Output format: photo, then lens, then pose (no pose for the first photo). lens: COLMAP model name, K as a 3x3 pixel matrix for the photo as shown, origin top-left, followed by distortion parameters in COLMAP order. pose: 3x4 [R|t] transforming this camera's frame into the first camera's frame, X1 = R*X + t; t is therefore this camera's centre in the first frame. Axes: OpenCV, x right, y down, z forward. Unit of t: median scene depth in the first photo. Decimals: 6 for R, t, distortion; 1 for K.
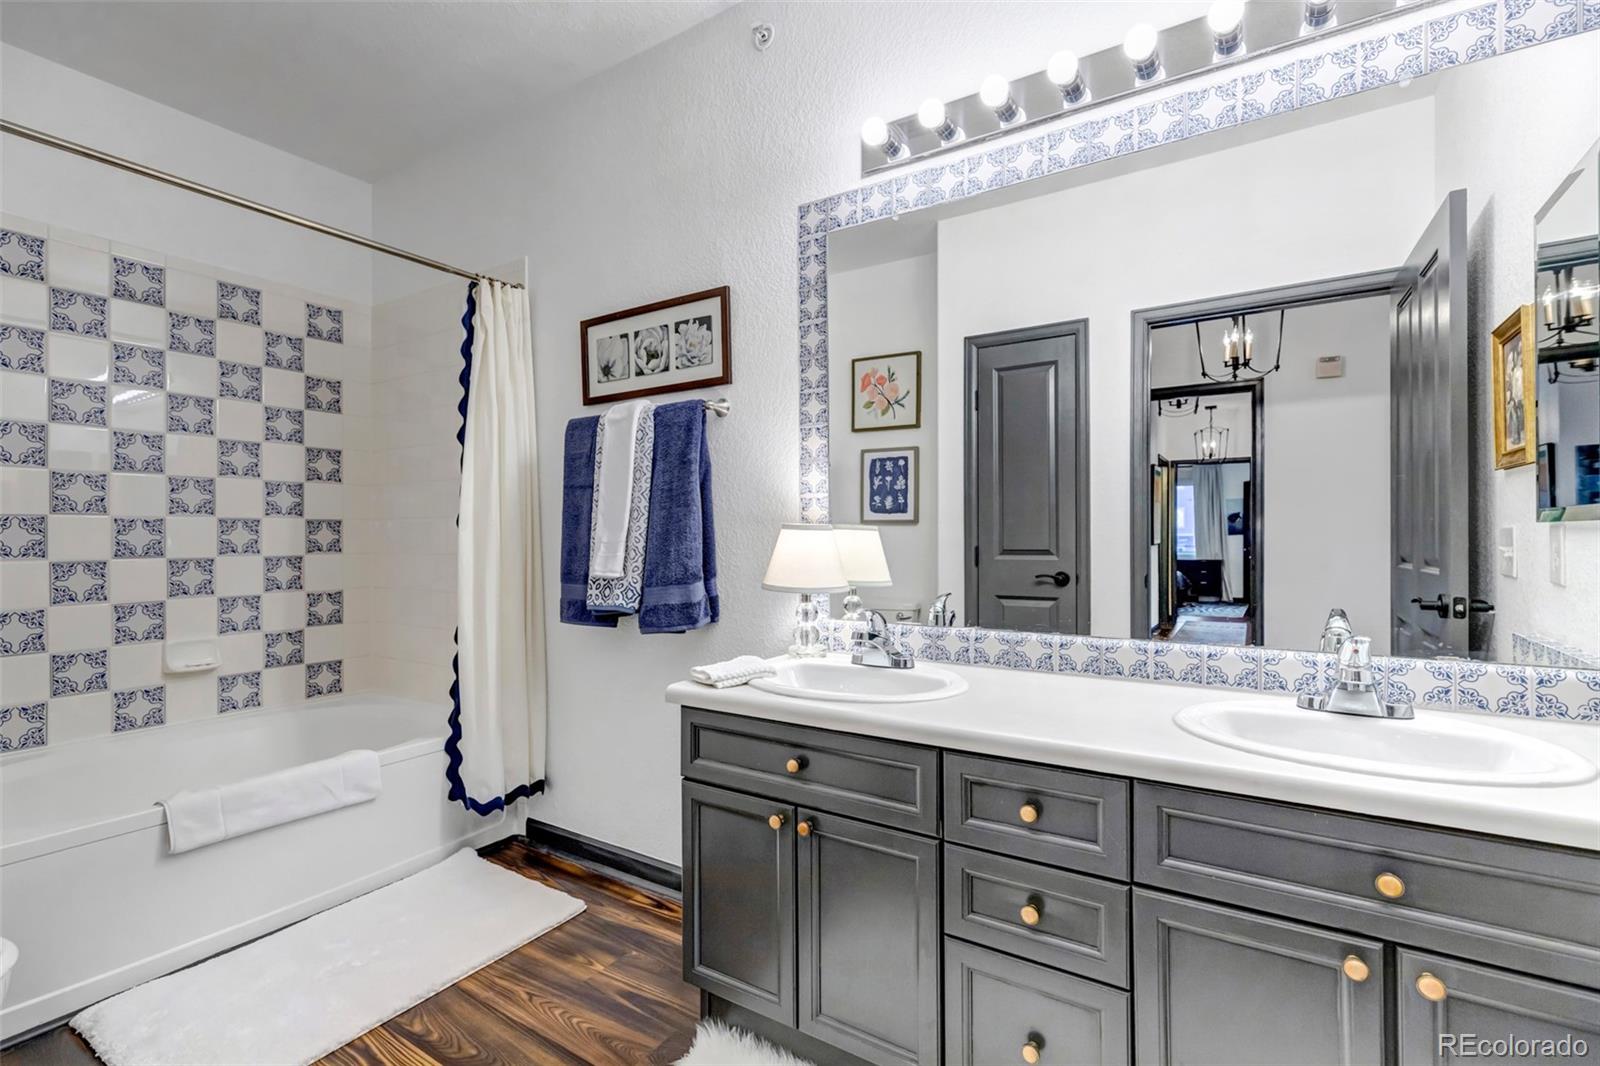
lens RADIAL K [[732.4, 0, 799.7], [0, 732.4, 530.8], [0, 0, 1]] dist [0.005691, -0.001869]
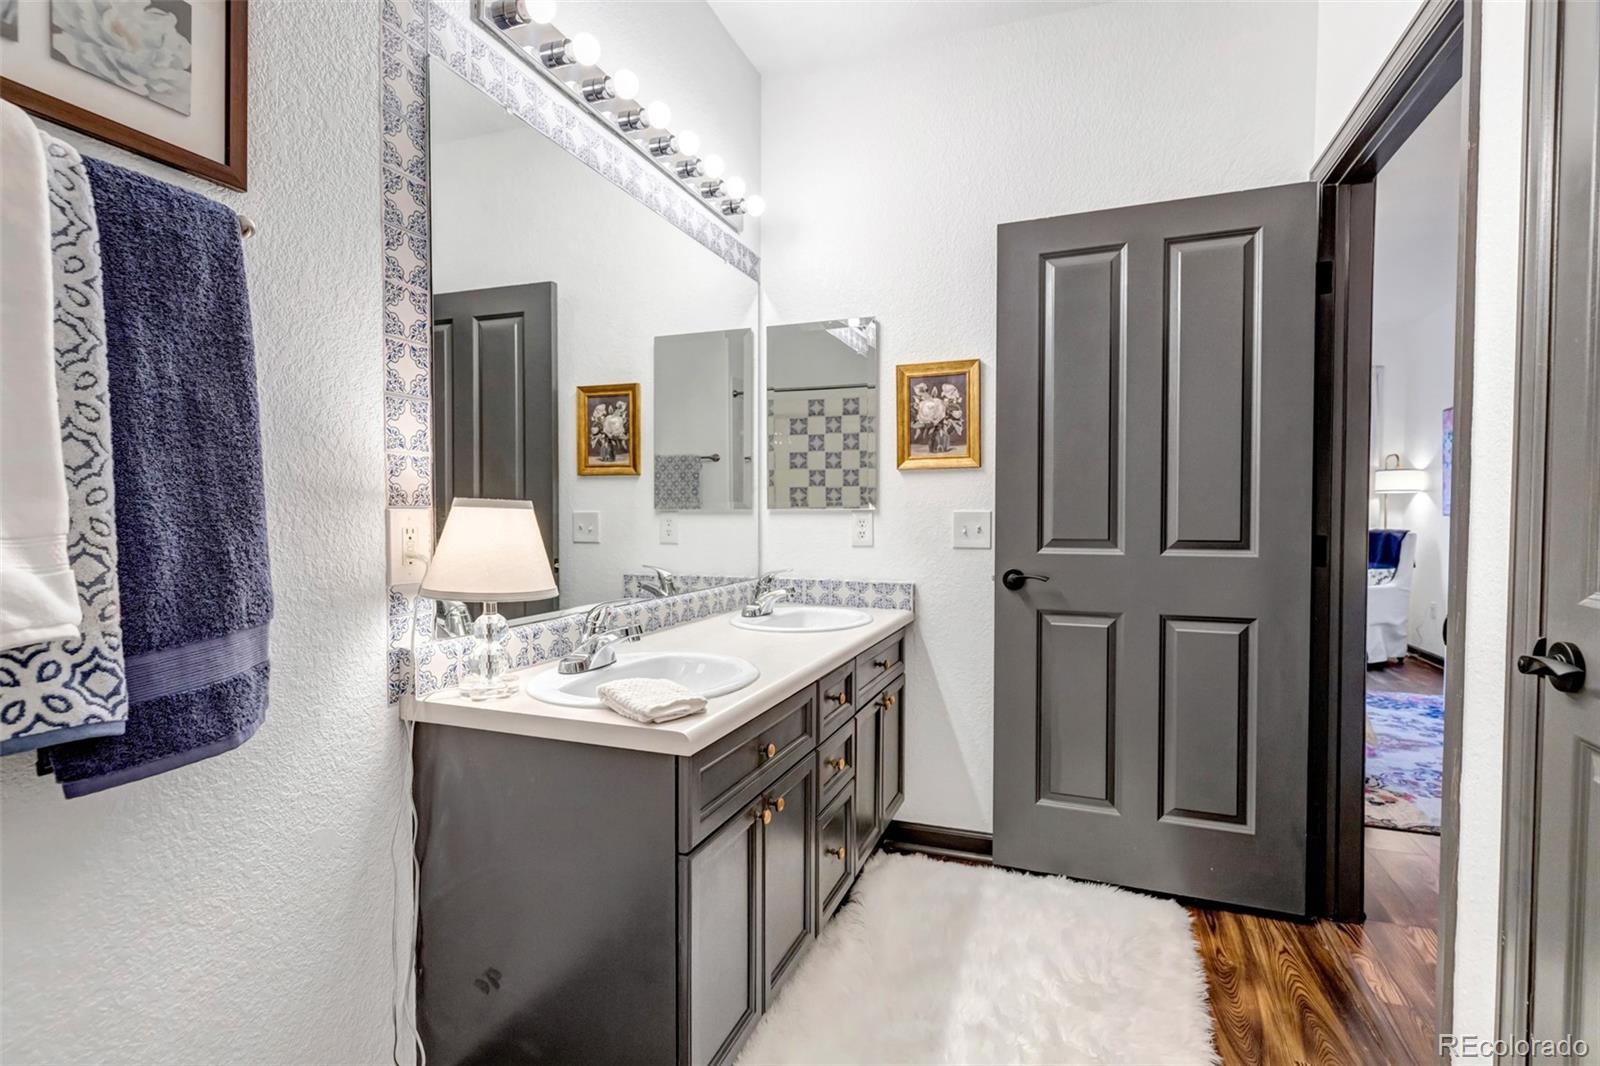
lens RADIAL K [[763.8, 0, 802.0], [0, 763.8, 534.8], [0, 0, 1]] dist [-0.001864, 0.000034]
pose [[-0.206970, -0.021334, 0.978115, -0.690948], [-0.002364, 0.999770, 0.021306, 0.007355], [-0.978344, 0.002097, -0.206973, 0.799147]]
